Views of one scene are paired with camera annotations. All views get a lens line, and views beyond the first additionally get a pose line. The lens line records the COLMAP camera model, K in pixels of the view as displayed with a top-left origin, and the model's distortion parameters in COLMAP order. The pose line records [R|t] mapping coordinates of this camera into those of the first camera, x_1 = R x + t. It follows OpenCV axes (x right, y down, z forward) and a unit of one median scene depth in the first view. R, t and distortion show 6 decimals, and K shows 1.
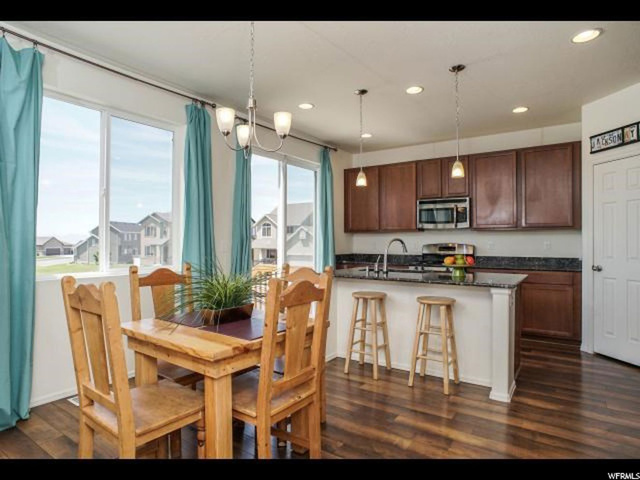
lens RADIAL K [[374.3, 0, 308.6], [0, 374.3, 240.0], [0, 0, 1]] dist [-0.104001, 0.073214]
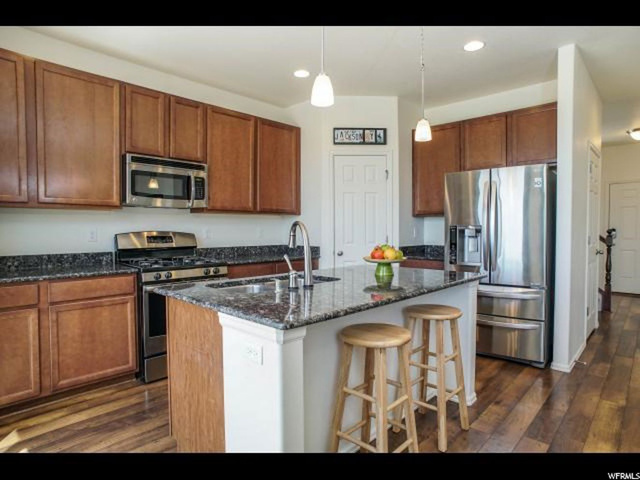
lens RADIAL K [[368.1, 0, 318.0], [0, 368.1, 239.9], [0, 0, 1]] dist [-0.103852, 0.073173]
pose [[0.130750, -0.030807, 0.990937, -0.221975], [-0.001668, 0.999509, 0.031294, 0.004830], [-0.991414, -0.005745, 0.130634, 0.706841]]
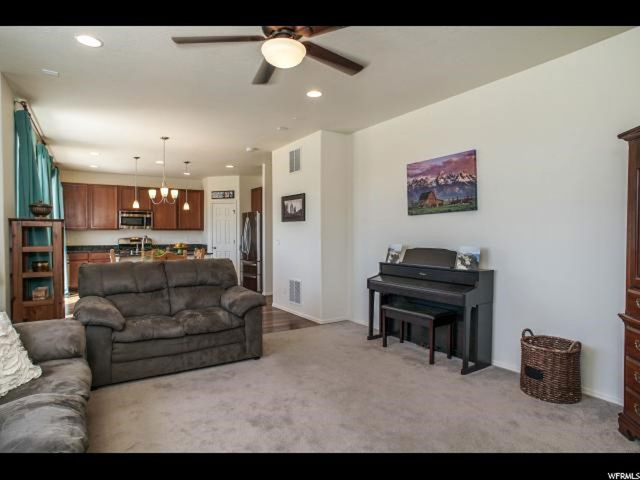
lens RADIAL K [[368.1, 0, 318.0], [0, 368.1, 239.9], [0, 0, 1]] dist [-0.103852, 0.073173]
pose [[0.361593, -0.016012, 0.932199, -0.915135], [-0.004645, 0.999809, 0.018974, -0.016232], [-0.932325, -0.011191, 0.361449, -0.387435]]
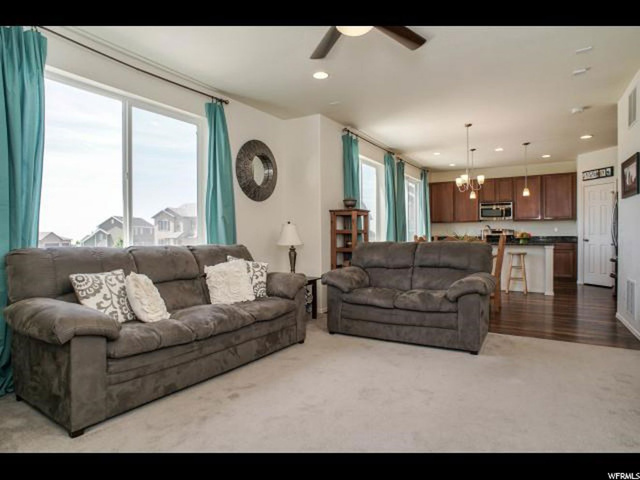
lens RADIAL K [[368.1, 0, 318.0], [0, 368.1, 239.9], [0, 0, 1]] dist [-0.103852, 0.073173]
pose [[0.997569, -0.010405, 0.068911, -0.594749], [0.009168, 0.999791, 0.018251, 0.022783], [-0.069086, -0.017575, 0.997456, -0.622570]]
